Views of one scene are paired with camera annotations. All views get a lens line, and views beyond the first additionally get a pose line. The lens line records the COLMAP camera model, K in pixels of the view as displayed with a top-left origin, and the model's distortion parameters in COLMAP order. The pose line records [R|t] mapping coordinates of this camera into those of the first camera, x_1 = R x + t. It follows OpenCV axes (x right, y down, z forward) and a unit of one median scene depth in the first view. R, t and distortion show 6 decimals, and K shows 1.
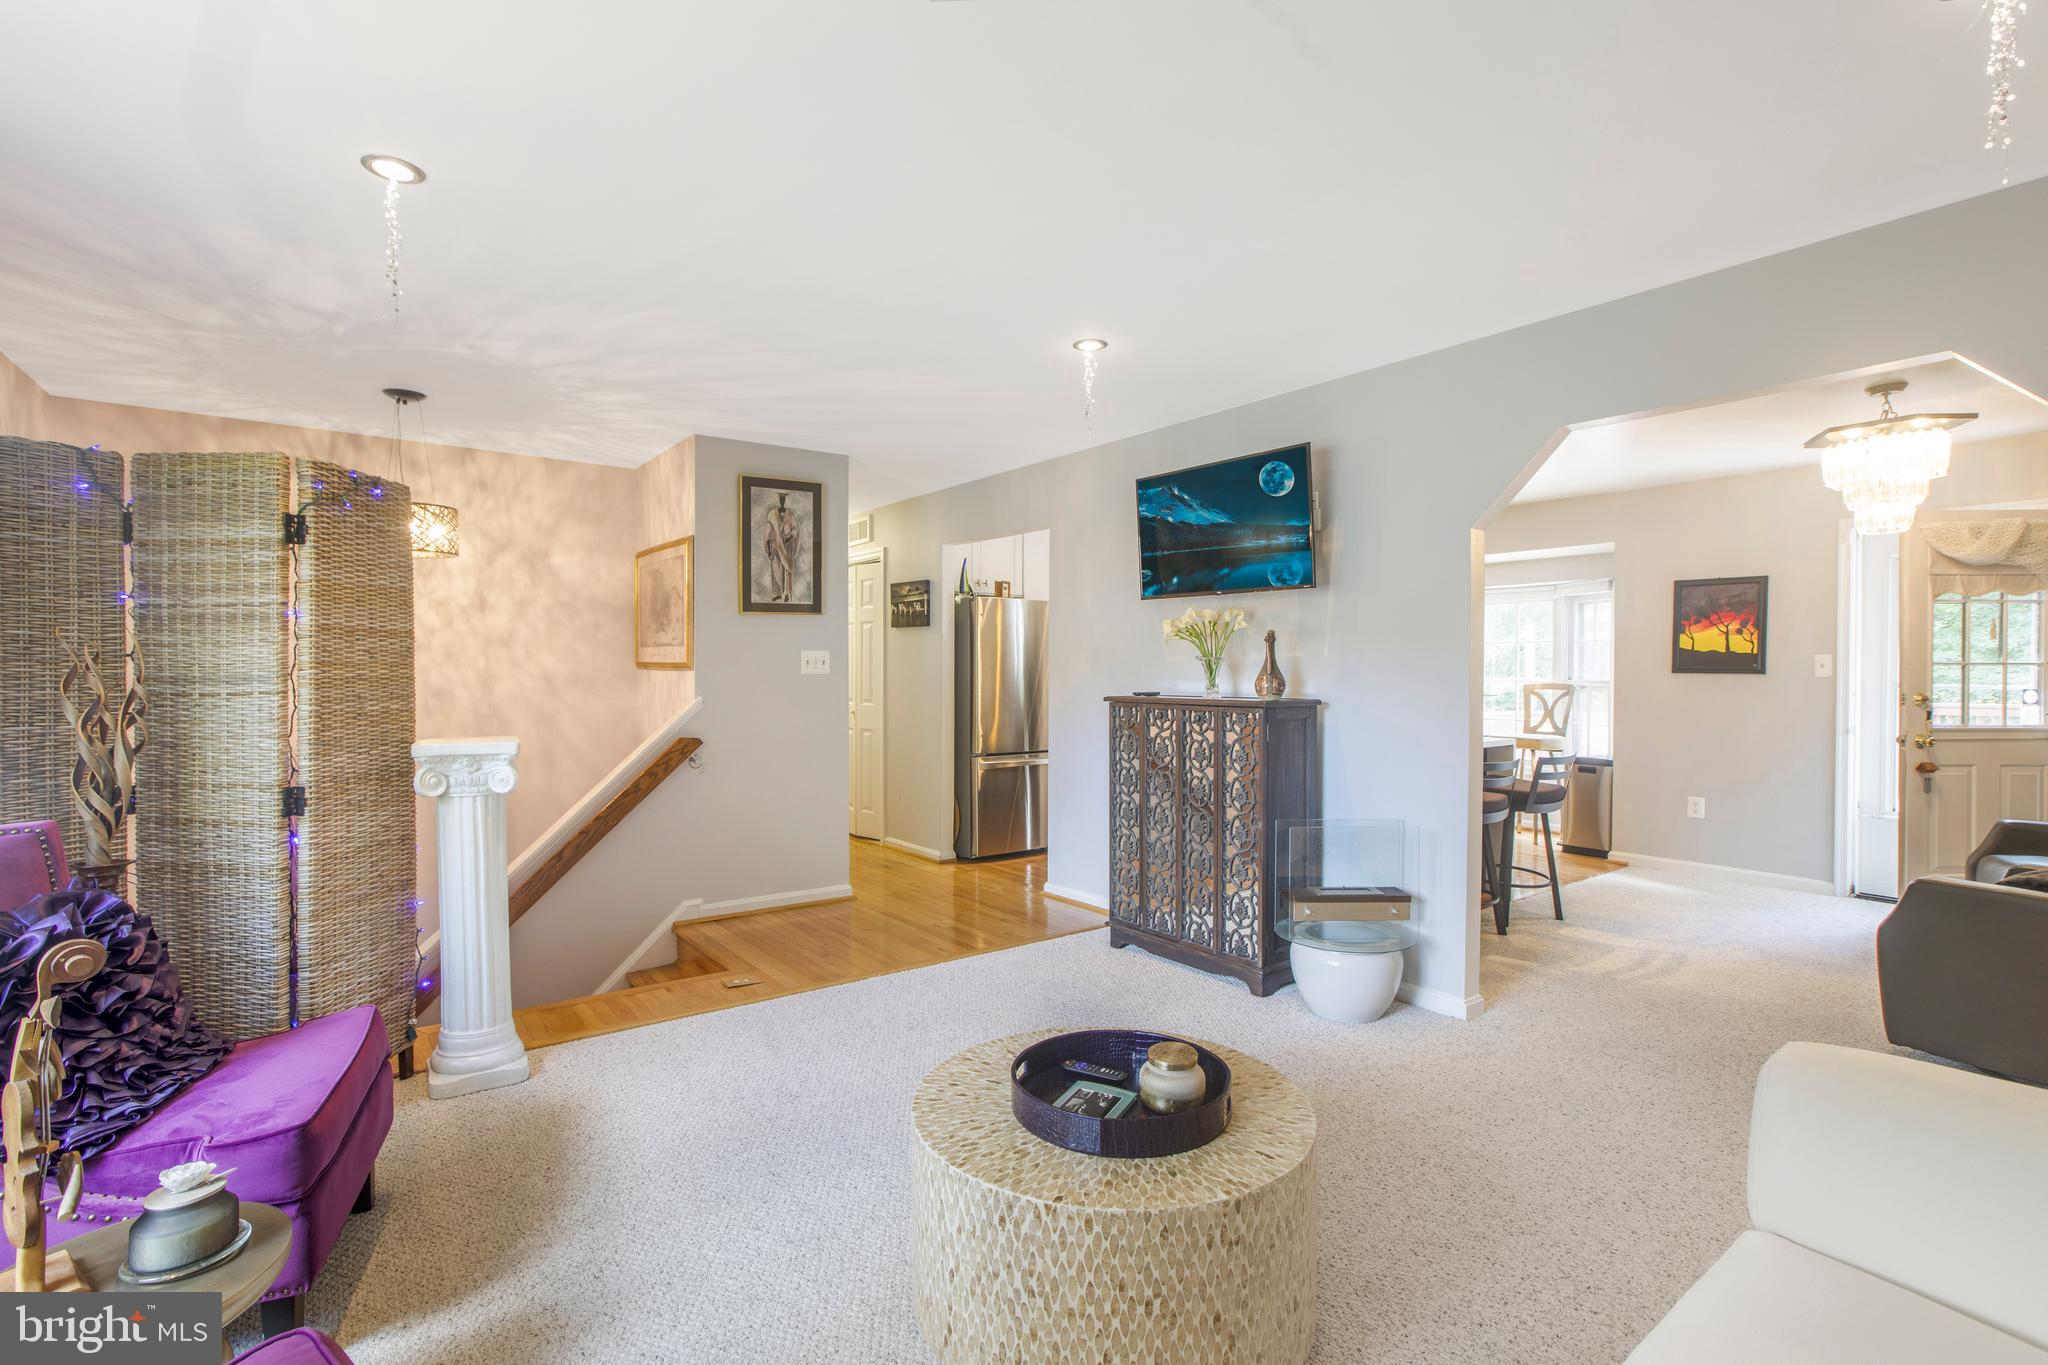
lens RADIAL K [[962.1, 0, 1013.2], [0, 962.1, 681.0], [0, 0, 1]] dist [-0.044103, 0.033267]
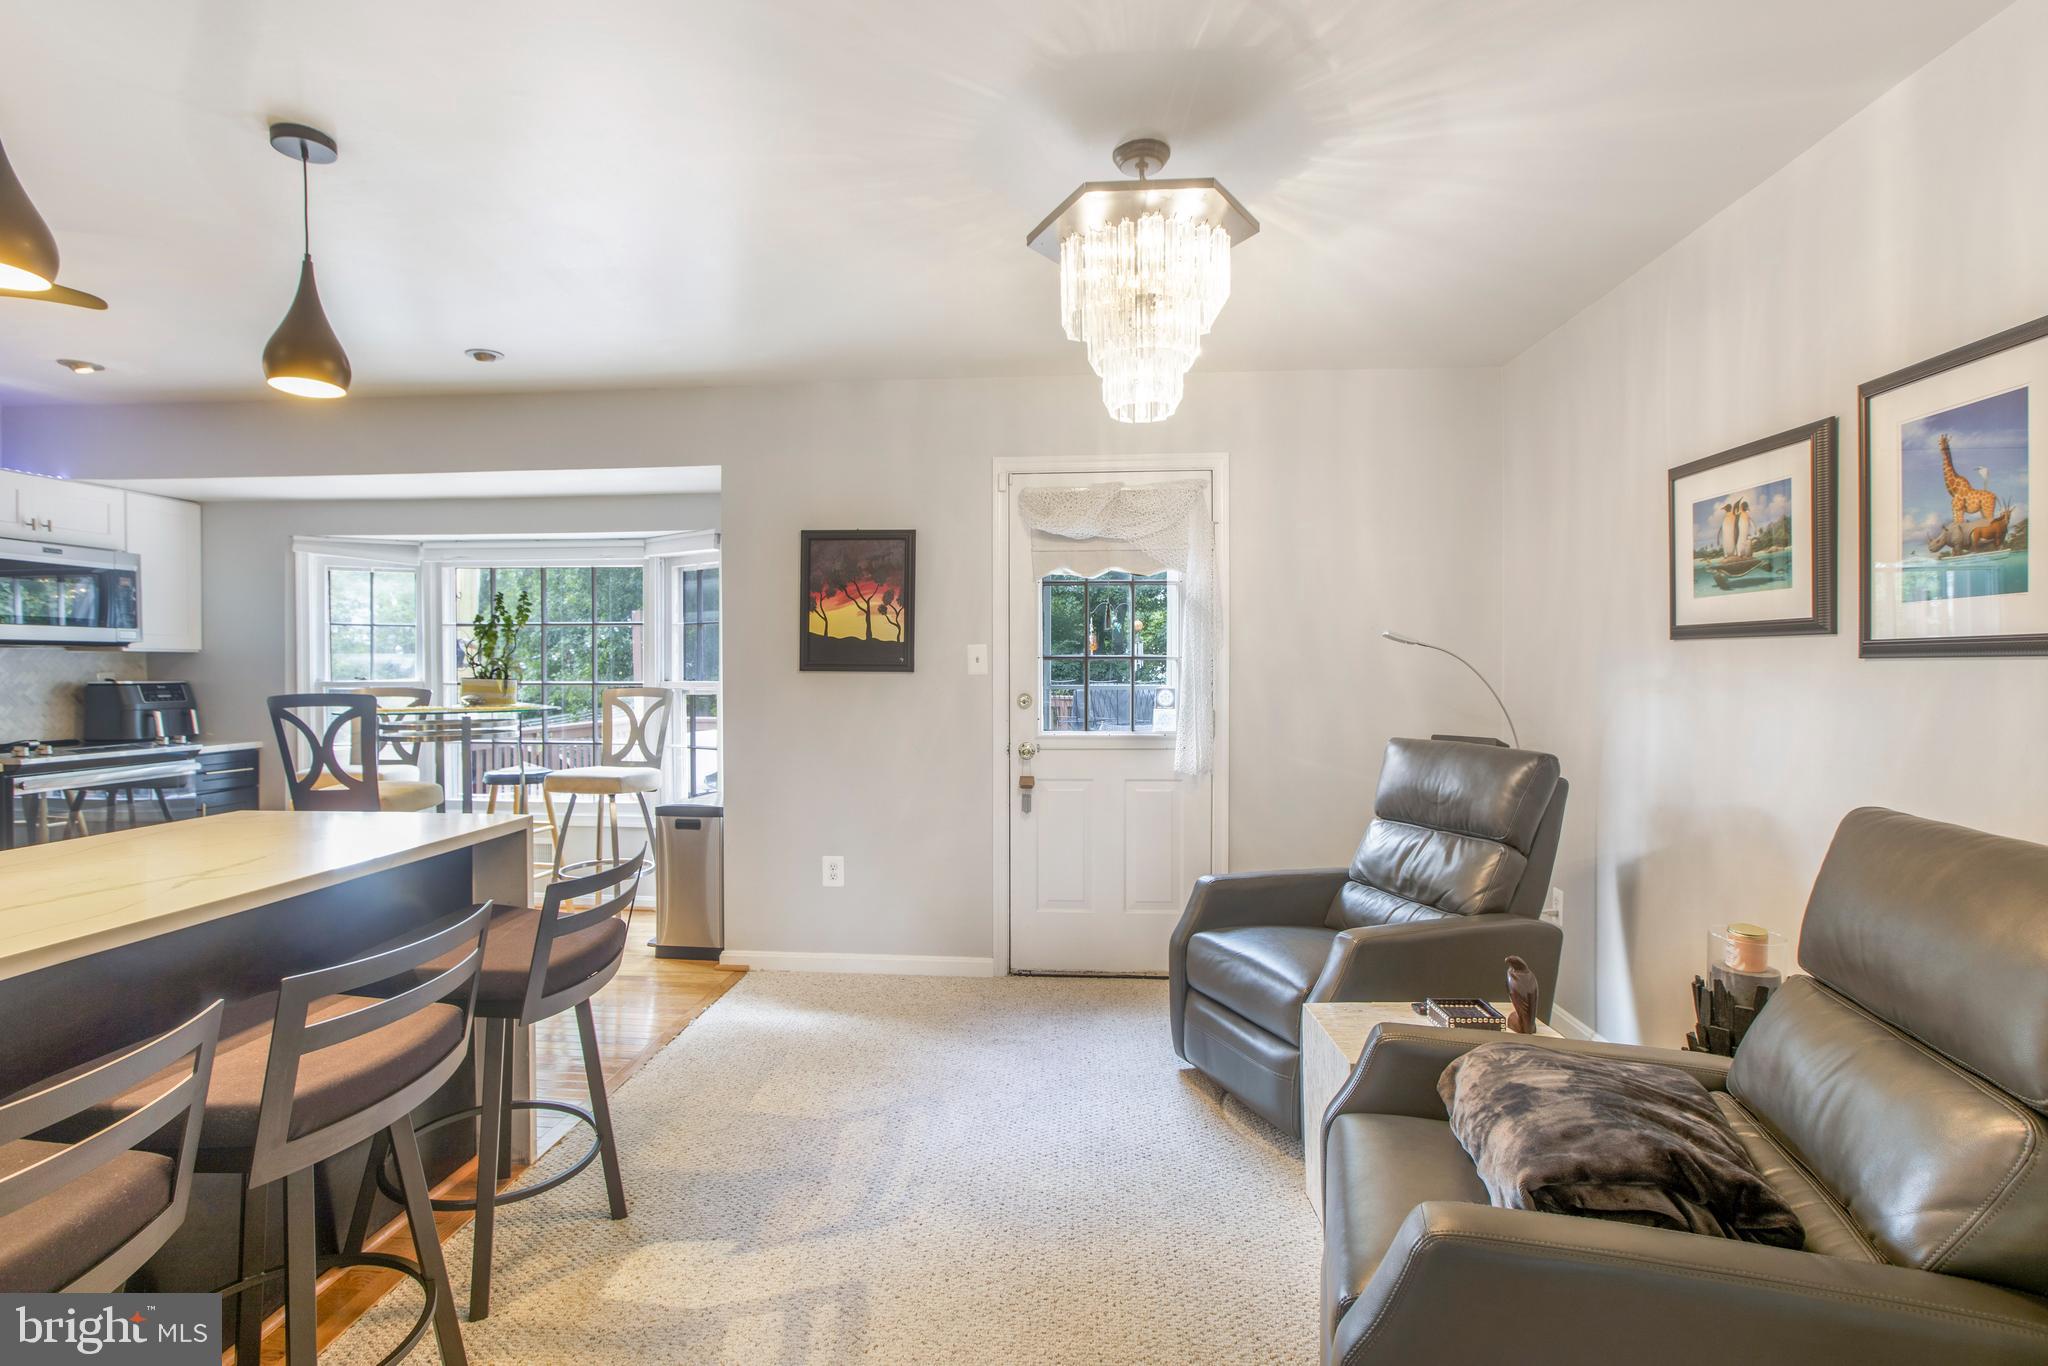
lens RADIAL K [[962.1, 0, 1013.2], [0, 962.1, 681.5], [0, 0, 1]] dist [-0.044103, 0.033267]
pose [[0.661960, -0.017120, 0.749344, 0.348790], [0.014284, 0.999846, 0.010224, -0.007085], [-0.749403, 0.003936, 0.662102, 0.532989]]
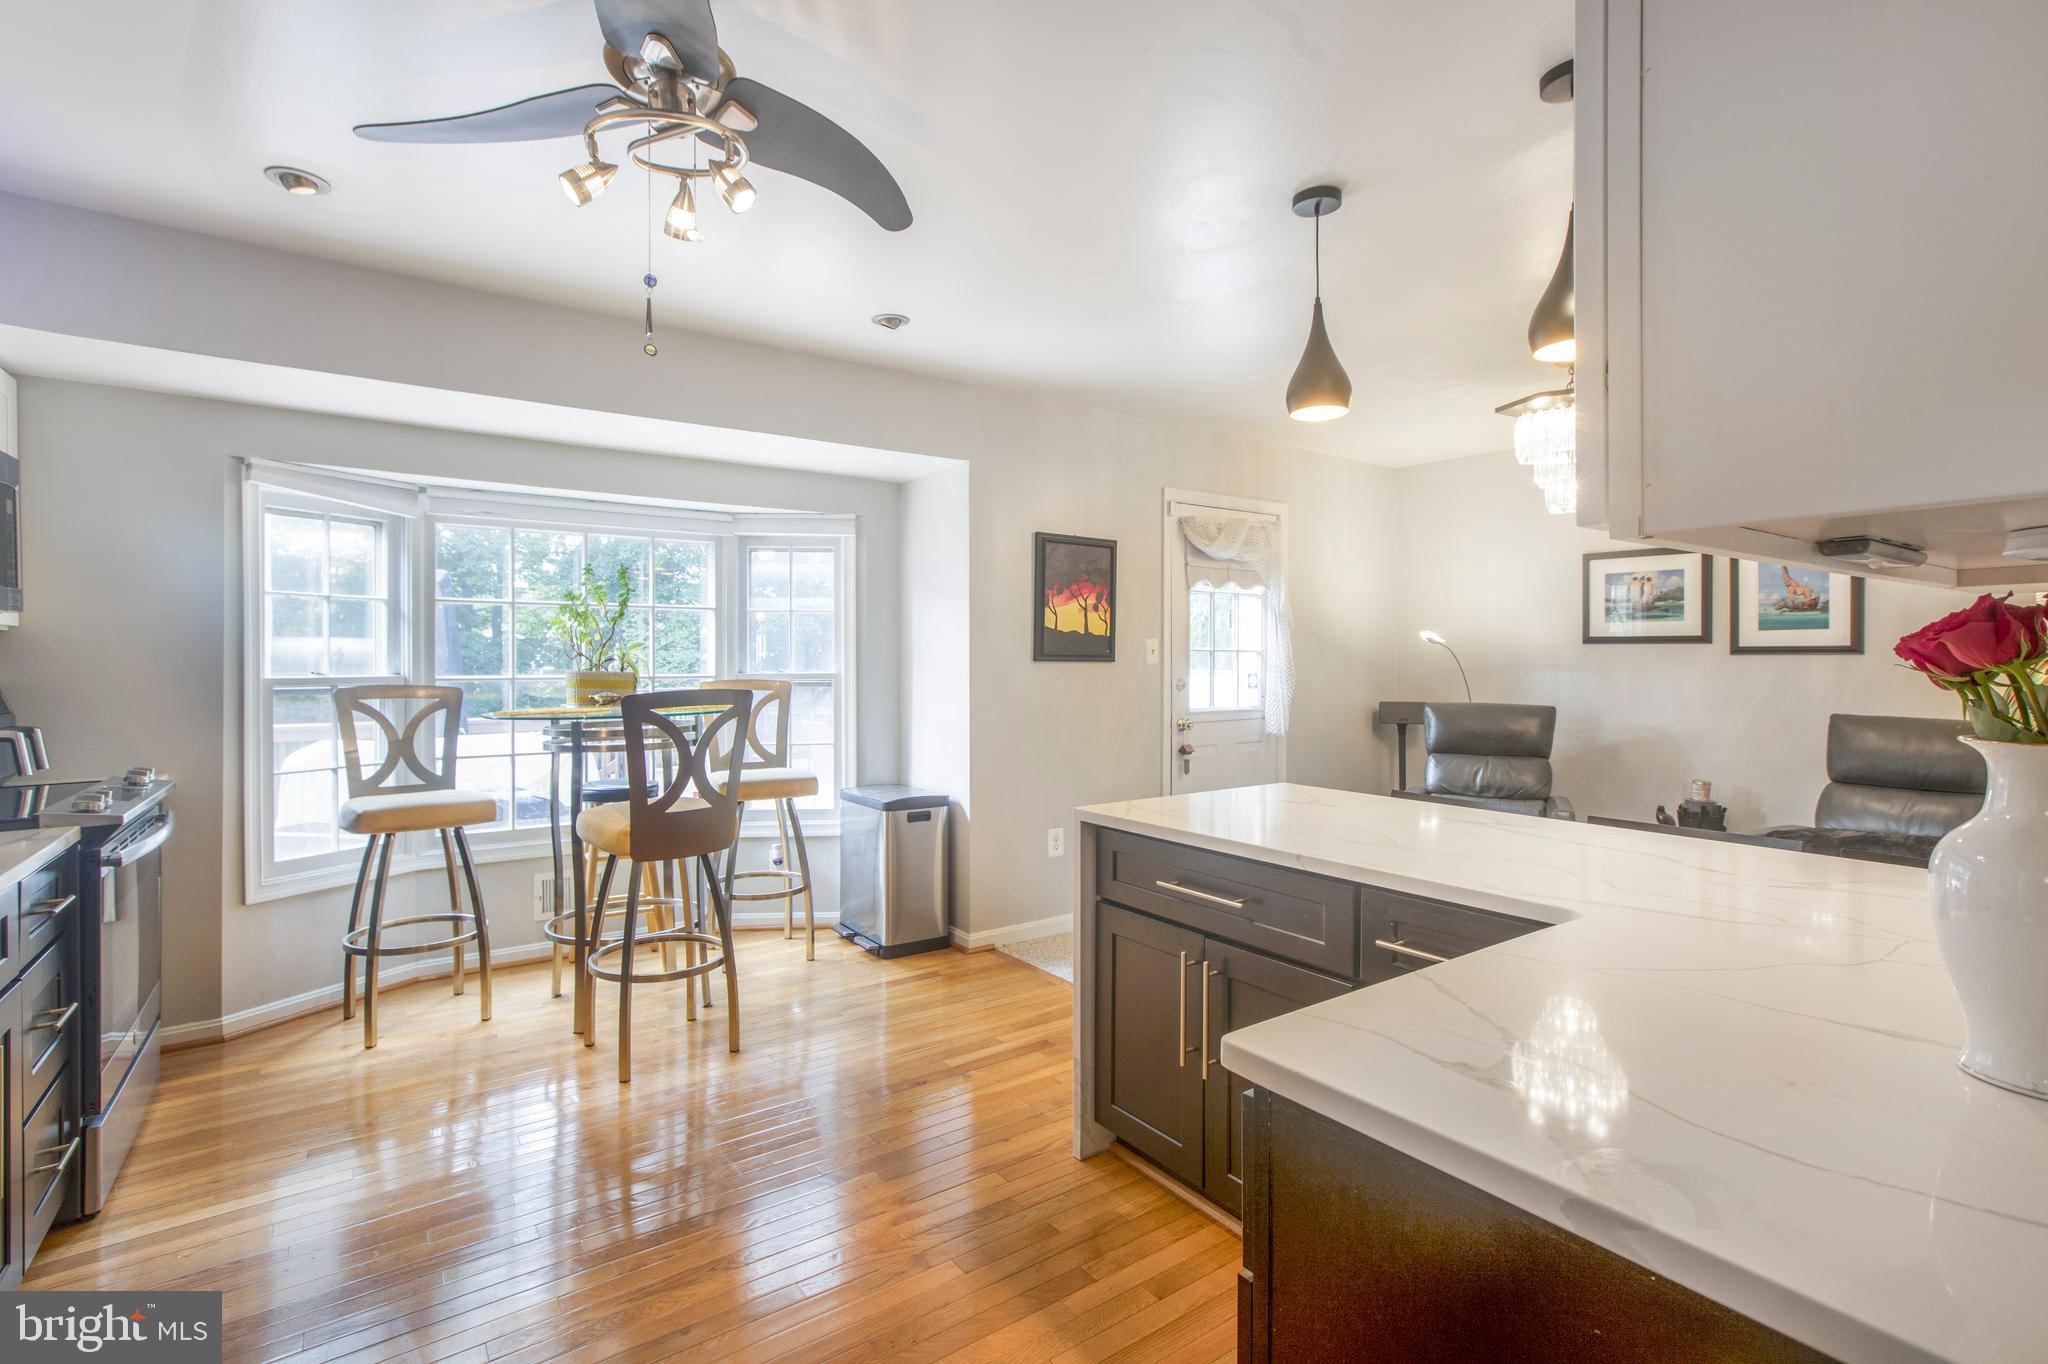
lens RADIAL K [[940.7, 0, 967.7], [0, 940.7, 679.8], [0, 0, 1]] dist [-0.018038, 0.000447]
pose [[0.037286, -0.024698, 0.998999, -0.016176], [0.013430, 0.999617, 0.024212, -0.014597], [-0.999214, 0.012514, 0.037604, 1.215331]]
